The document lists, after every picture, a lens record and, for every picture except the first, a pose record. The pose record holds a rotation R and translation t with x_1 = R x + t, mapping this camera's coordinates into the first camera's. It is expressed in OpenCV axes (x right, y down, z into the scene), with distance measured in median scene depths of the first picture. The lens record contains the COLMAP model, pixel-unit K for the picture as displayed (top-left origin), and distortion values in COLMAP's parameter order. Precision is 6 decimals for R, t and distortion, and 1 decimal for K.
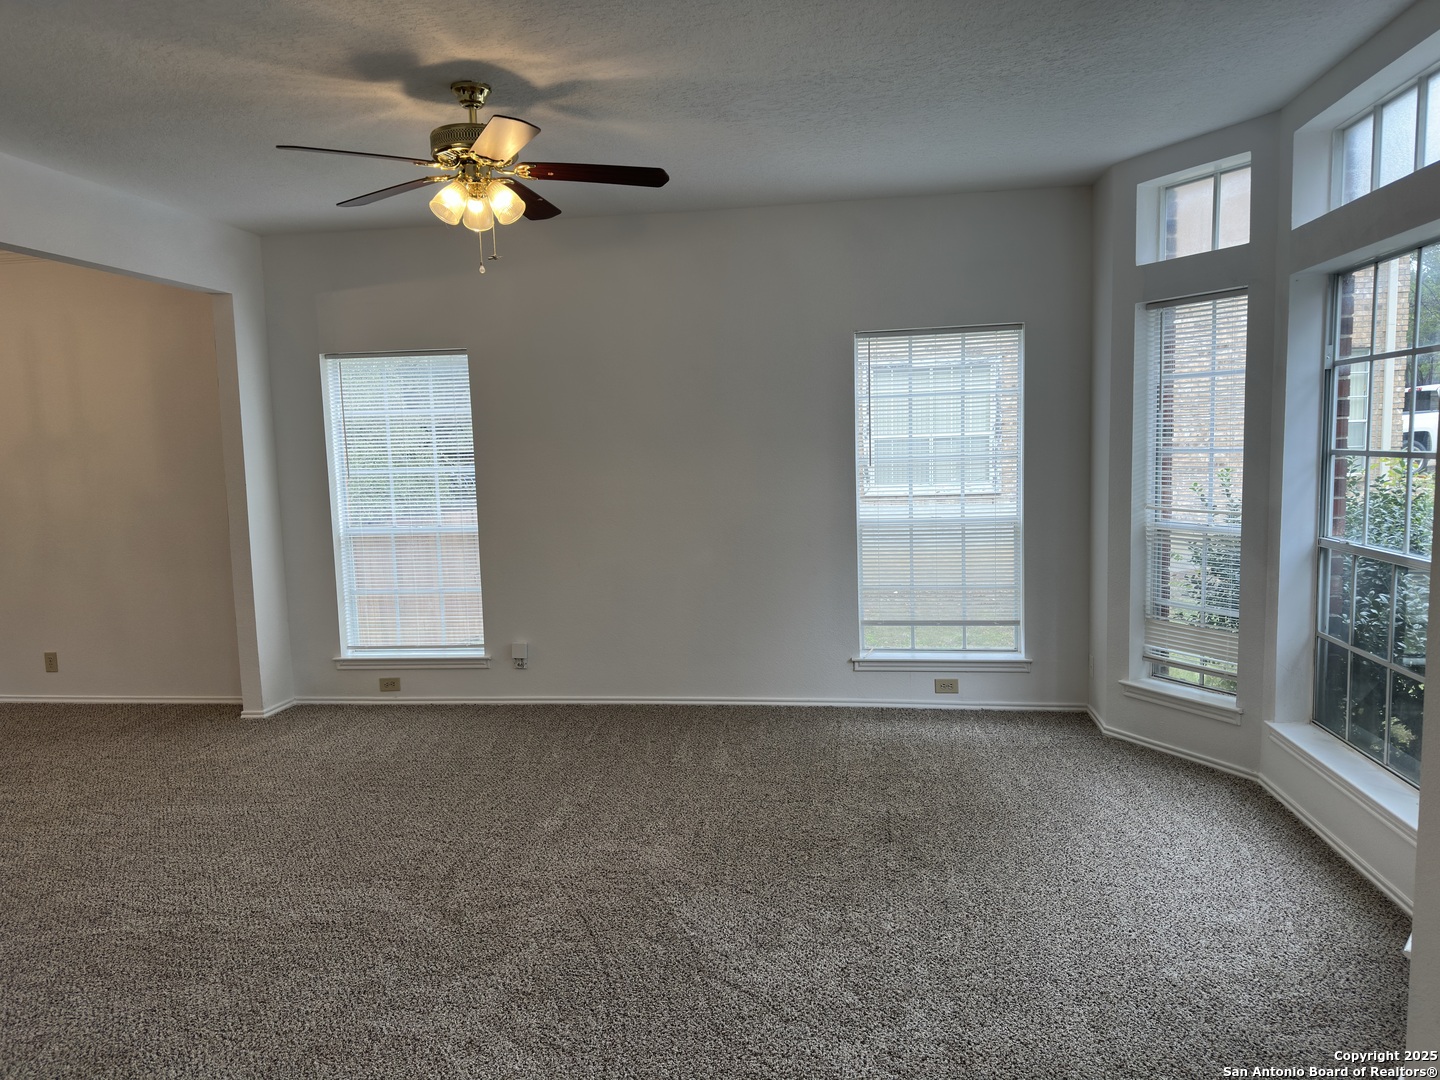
lens RADIAL K [[1009.4, 0, 719.0], [0, 1009.4, 530.6], [0, 0, 1]] dist [0.083935, -0.116754]
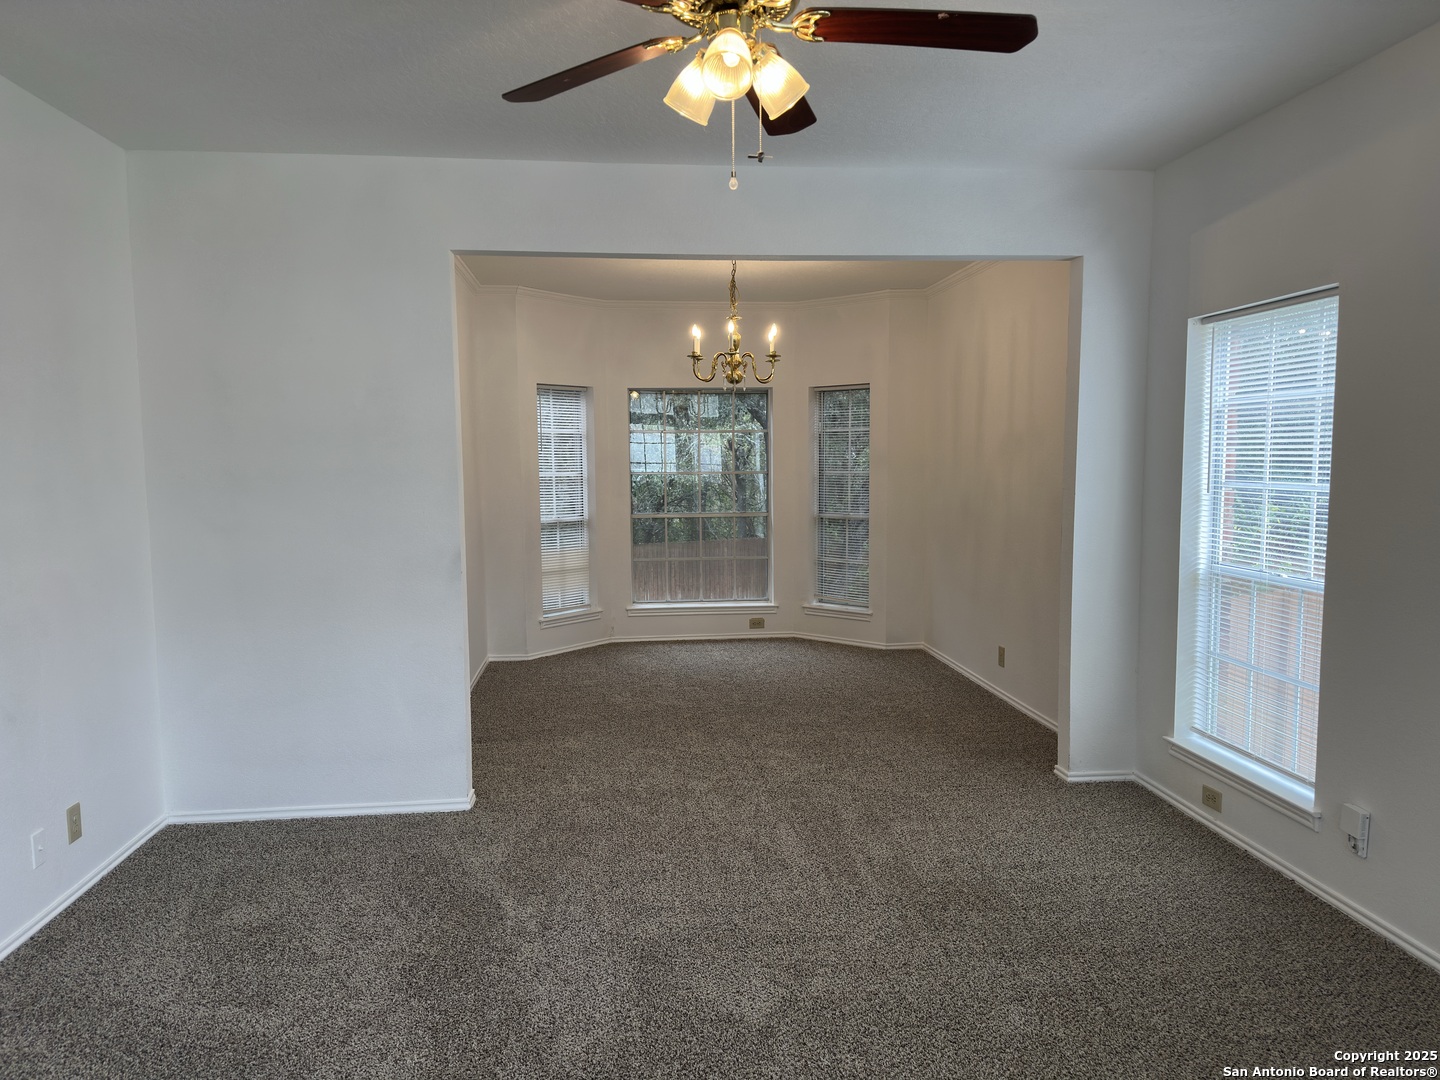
lens RADIAL K [[1009.4, 0, 719.0], [0, 1009.4, 530.6], [0, 0, 1]] dist [0.083935, -0.116754]
pose [[0.261354, 0.103521, -0.959676, 0.232077], [-0.091304, 0.992426, 0.082188, -0.053412], [0.960915, 0.066141, 0.268827, 0.496594]]
